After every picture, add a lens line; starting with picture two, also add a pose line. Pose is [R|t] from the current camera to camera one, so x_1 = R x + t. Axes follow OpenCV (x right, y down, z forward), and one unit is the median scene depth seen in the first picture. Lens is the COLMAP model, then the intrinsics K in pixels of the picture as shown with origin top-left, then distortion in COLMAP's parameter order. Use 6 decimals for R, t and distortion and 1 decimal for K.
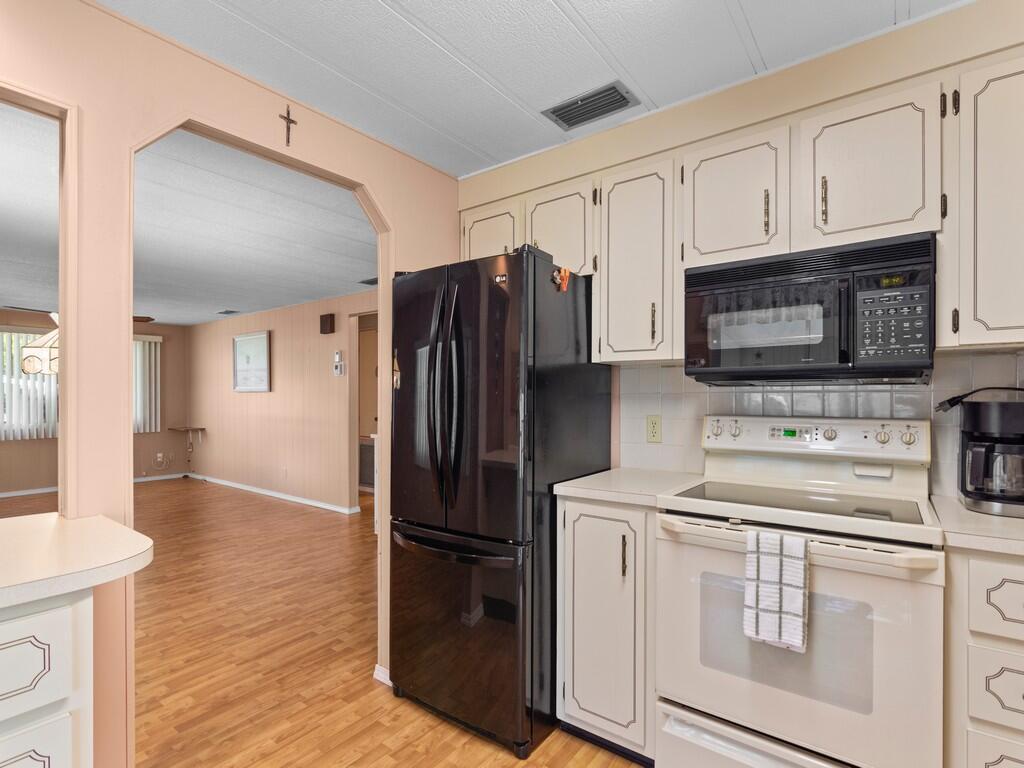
lens RADIAL K [[511.3, 0, 511.8], [0, 511.3, 394.4], [0, 0, 1]] dist [0.001877, 0.000176]
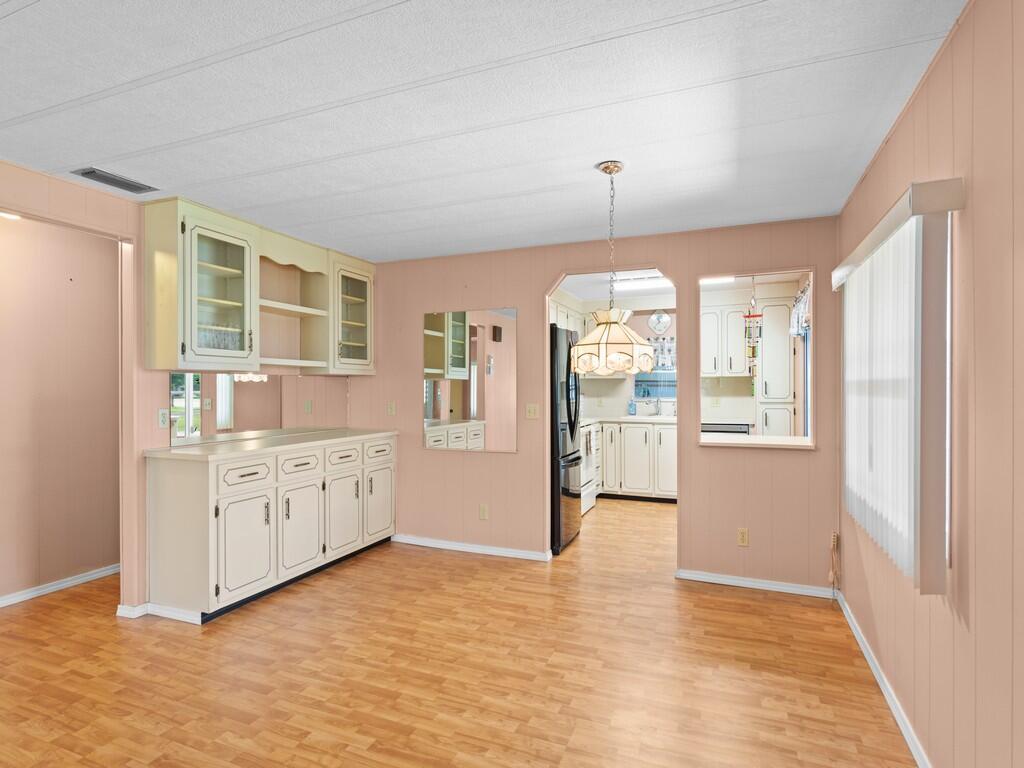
lens RADIAL K [[557.5, 0, 509.6], [0, 557.5, 384.1], [0, 0, 1]] dist [0.000179, -0.000174]
pose [[-0.259435, 0.000292, 0.965760, -1.605038], [-0.003490, 0.999993, -0.001240, -0.016172], [-0.965754, -0.003693, -0.259433, 1.287063]]
